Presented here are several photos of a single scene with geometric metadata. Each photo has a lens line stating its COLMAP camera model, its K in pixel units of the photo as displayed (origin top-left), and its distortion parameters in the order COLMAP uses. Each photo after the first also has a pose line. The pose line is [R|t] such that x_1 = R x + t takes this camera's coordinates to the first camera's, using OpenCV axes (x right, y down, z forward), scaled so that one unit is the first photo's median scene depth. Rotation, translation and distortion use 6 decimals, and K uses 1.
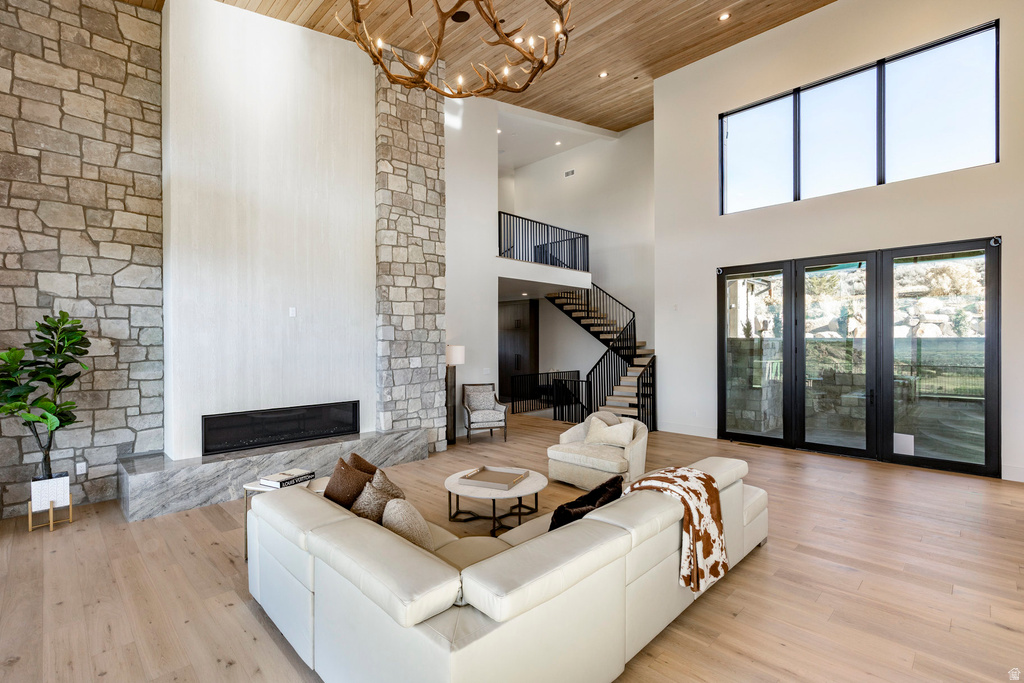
lens RADIAL K [[468.5, 0, 501.4], [0, 468.5, 344.9], [0, 0, 1]] dist [-0.000538, 0.000005]
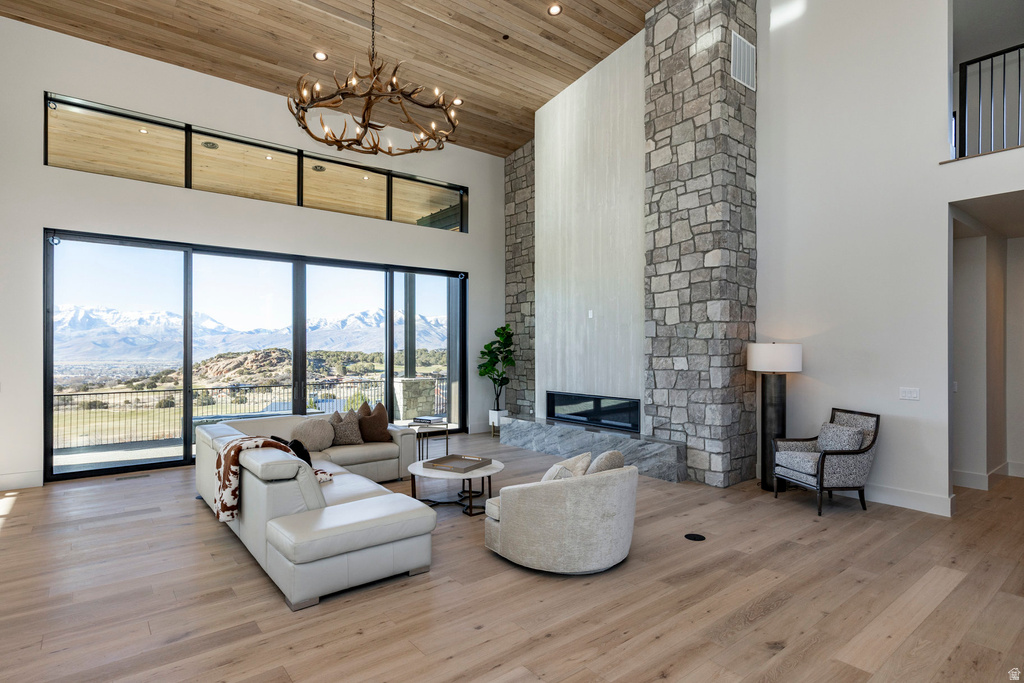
lens RADIAL K [[557.4, 0, 521.6], [0, 557.4, 346.6], [0, 0, 1]] dist [0.000959, 0.001173]
pose [[-0.099570, 0.003203, -0.995025, 0.840483], [-0.006594, 0.999971, 0.003879, 0.006042], [0.995009, 0.006948, -0.099546, 0.847771]]
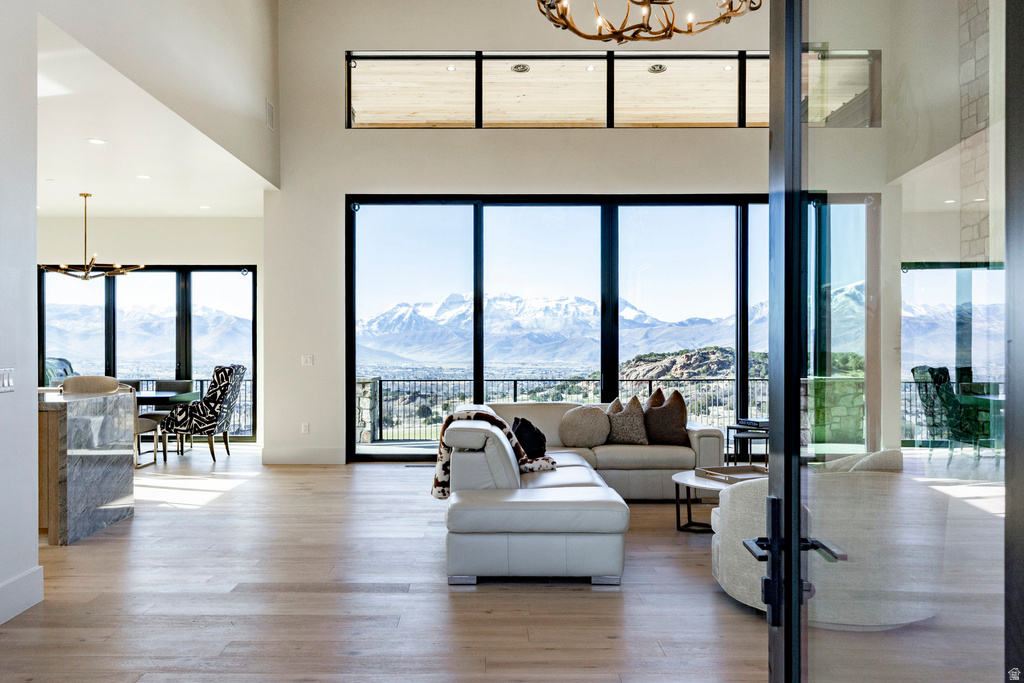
lens RADIAL K [[897.7, 0, 458.2], [0, 897.7, 347.6], [0, 0, 1]] dist [0.015307, -0.002768]
pose [[-0.717894, 0.005206, -0.696133, 0.859514], [-0.001240, 0.999961, 0.008757, 0.049846], [0.696152, 0.007150, -0.717859, 1.124098]]
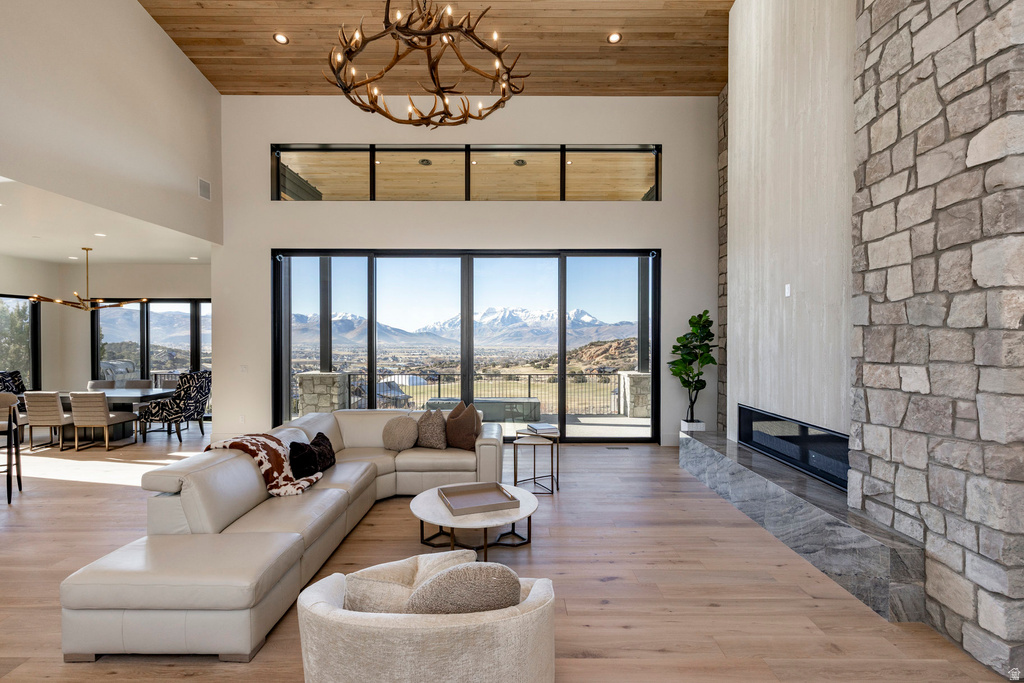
lens RADIAL K [[493.1, 0, 497.0], [0, 493.1, 342.6], [0, 0, 1]] dist [-0.000036, -0.000474]
pose [[-0.716544, 0.012110, -0.697437, 0.377265], [-0.002897, 0.999789, 0.020337, -0.001303], [0.697536, 0.016593, -0.716358, 1.087193]]
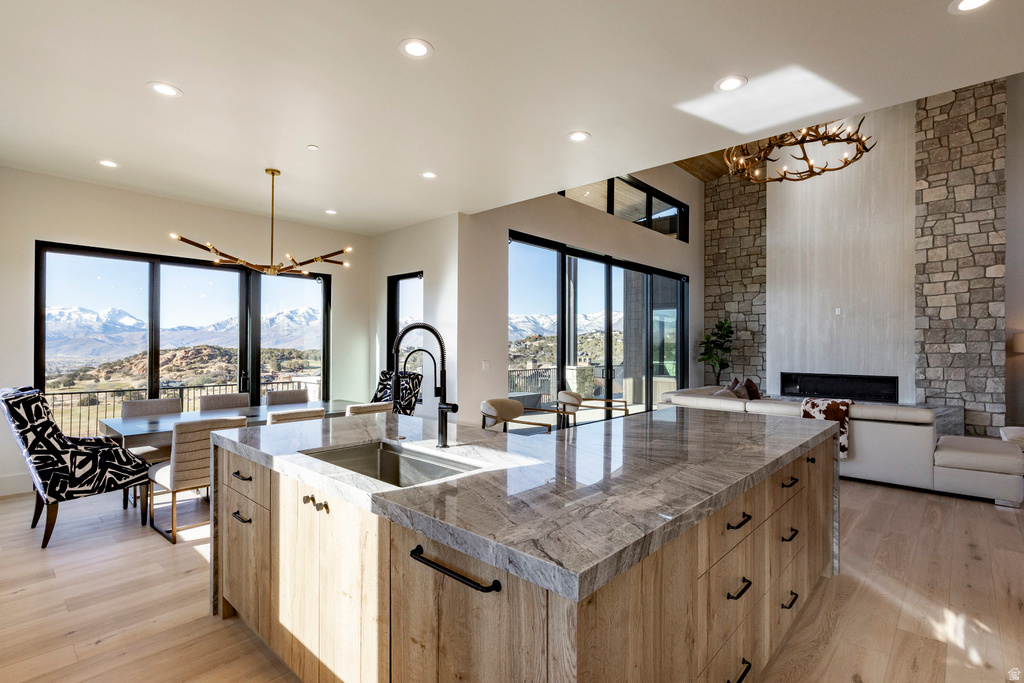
lens RADIAL K [[506.1, 0, 518.7], [0, 506.1, 344.1], [0, 0, 1]] dist [0.005855, 0.000458]
pose [[0.063043, 0.001502, -0.998010, 0.979162], [-0.010258, 0.999947, 0.000857, 0.038673], [0.997958, 0.010184, 0.063055, -0.111601]]
